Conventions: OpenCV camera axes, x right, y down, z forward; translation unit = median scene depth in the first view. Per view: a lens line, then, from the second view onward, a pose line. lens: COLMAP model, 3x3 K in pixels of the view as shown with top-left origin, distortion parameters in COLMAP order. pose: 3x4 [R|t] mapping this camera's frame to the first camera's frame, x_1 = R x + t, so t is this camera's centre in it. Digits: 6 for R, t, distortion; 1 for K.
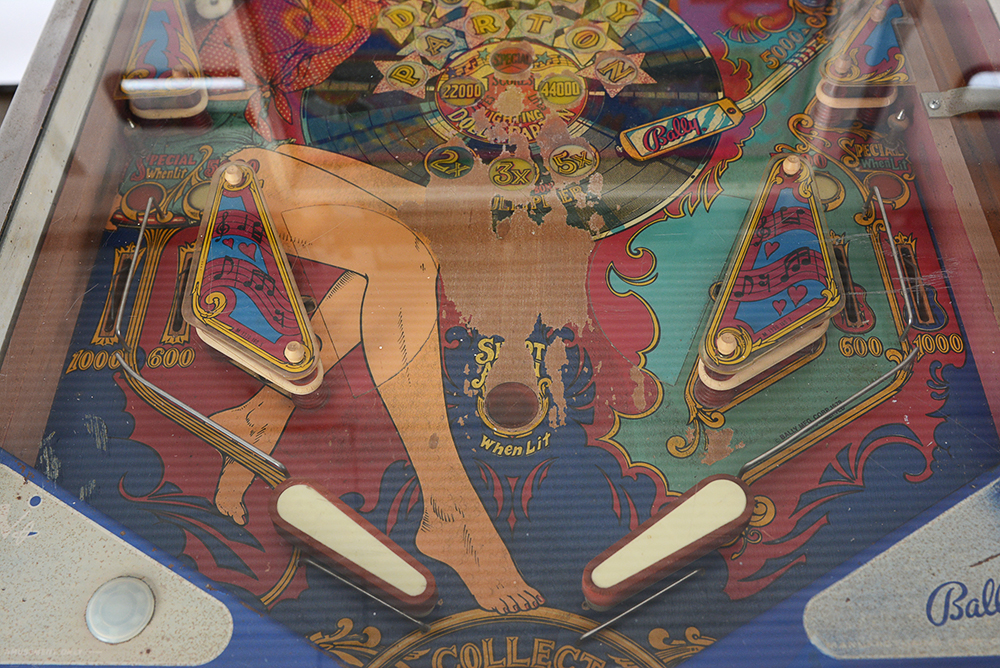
lens RADIAL K [[1023.3, 0, 499.8], [0, 1023.3, 327.0], [0, 0, 1]] dist [-0.067268, 0.000000]
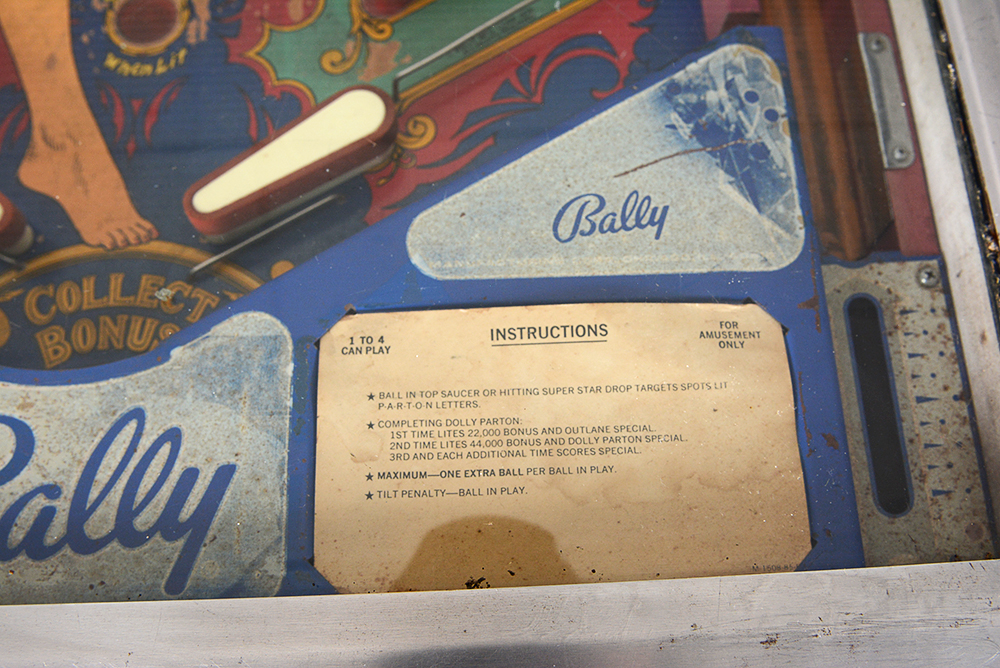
lens RADIAL K [[1023.3, 0, 492.1], [0, 1023.3, 325.1], [0, 0, 1]] dist [-0.067268, 0.000000]
pose [[0.998608, -0.019549, 0.048984, 0.287029], [0.006095, 0.965323, 0.260989, 0.119305], [-0.052387, -0.260327, 0.964098, 0.126118]]
